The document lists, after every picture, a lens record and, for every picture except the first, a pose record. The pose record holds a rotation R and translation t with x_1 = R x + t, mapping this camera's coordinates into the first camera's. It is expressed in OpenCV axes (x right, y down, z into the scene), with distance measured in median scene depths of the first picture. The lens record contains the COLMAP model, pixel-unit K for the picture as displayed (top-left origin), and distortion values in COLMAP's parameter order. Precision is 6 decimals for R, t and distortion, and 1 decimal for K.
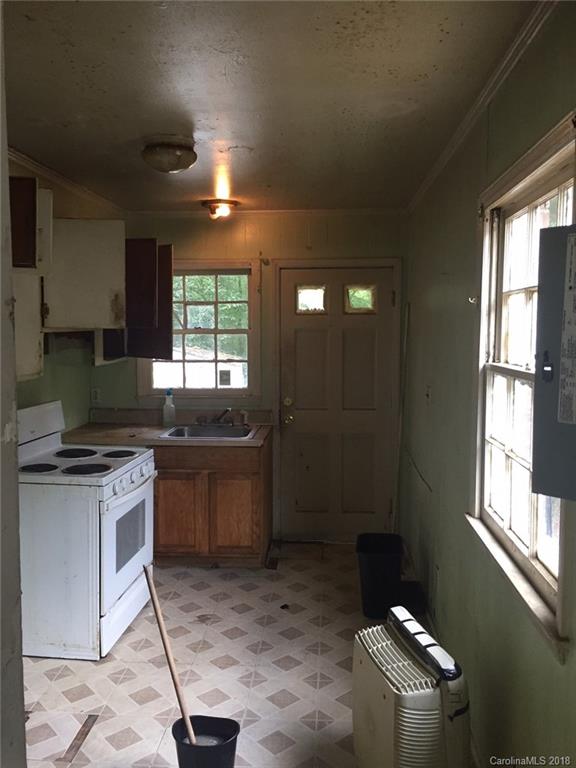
lens RADIAL K [[675.4, 0, 284.9], [0, 675.4, 385.9], [0, 0, 1]] dist [0.075829, -0.094862]
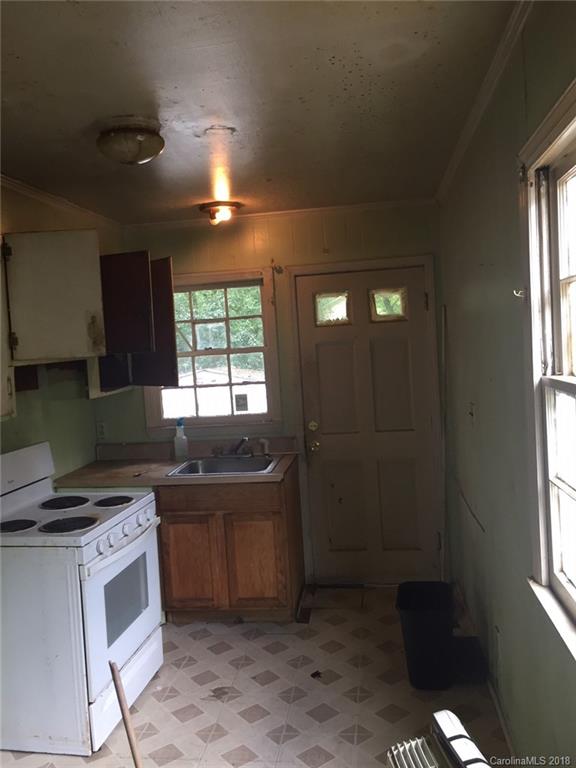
lens RADIAL K [[675.4, 0, 290.6], [0, 675.4, 382.3], [0, 0, 1]] dist [0.075829, -0.094862]
pose [[0.996374, -0.057657, -0.062568, 0.042035], [0.056031, 0.998052, -0.027441, -0.013582], [0.064028, 0.023836, 0.997663, 0.149102]]
